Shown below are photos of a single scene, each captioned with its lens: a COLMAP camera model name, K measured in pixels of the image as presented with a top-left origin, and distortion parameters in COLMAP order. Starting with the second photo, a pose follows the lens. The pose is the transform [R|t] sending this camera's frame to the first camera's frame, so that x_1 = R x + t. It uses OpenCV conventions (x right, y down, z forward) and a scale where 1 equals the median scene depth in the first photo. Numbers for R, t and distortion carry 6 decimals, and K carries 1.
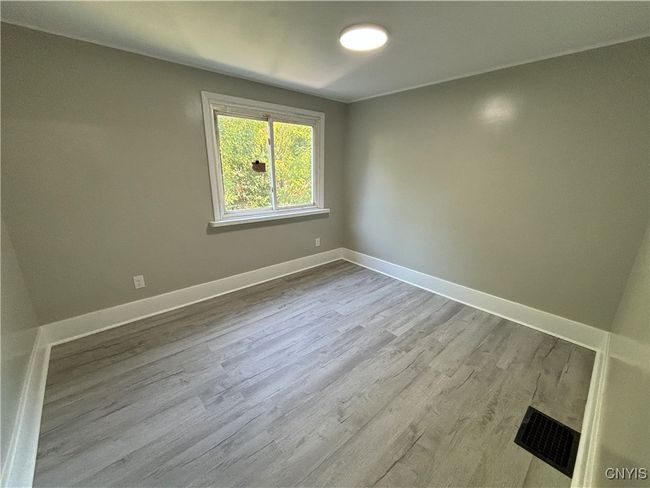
lens RADIAL K [[264.6, 0, 325.8], [0, 264.6, 244.5], [0, 0, 1]] dist [0.002969, -0.000523]
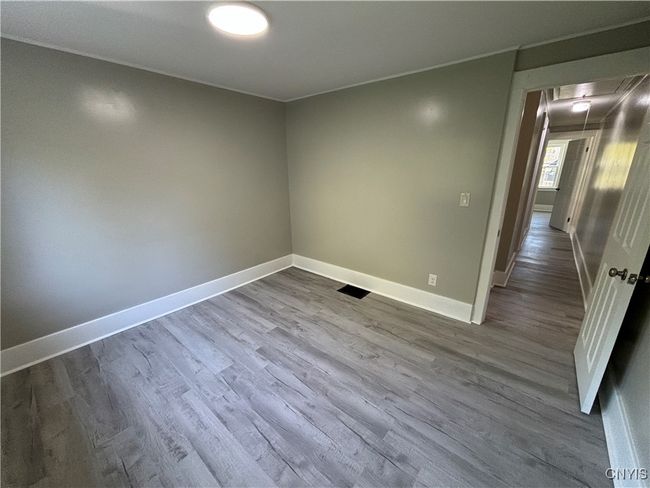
lens RADIAL K [[264.6, 0, 325.3], [0, 264.6, 244.3], [0, 0, 1]] dist [0.002969, -0.000523]
pose [[-0.148124, -0.288211, 0.946041, -0.666889], [0.286047, 0.903220, 0.319953, -0.240111], [-0.946698, 0.318005, -0.051346, 0.741564]]
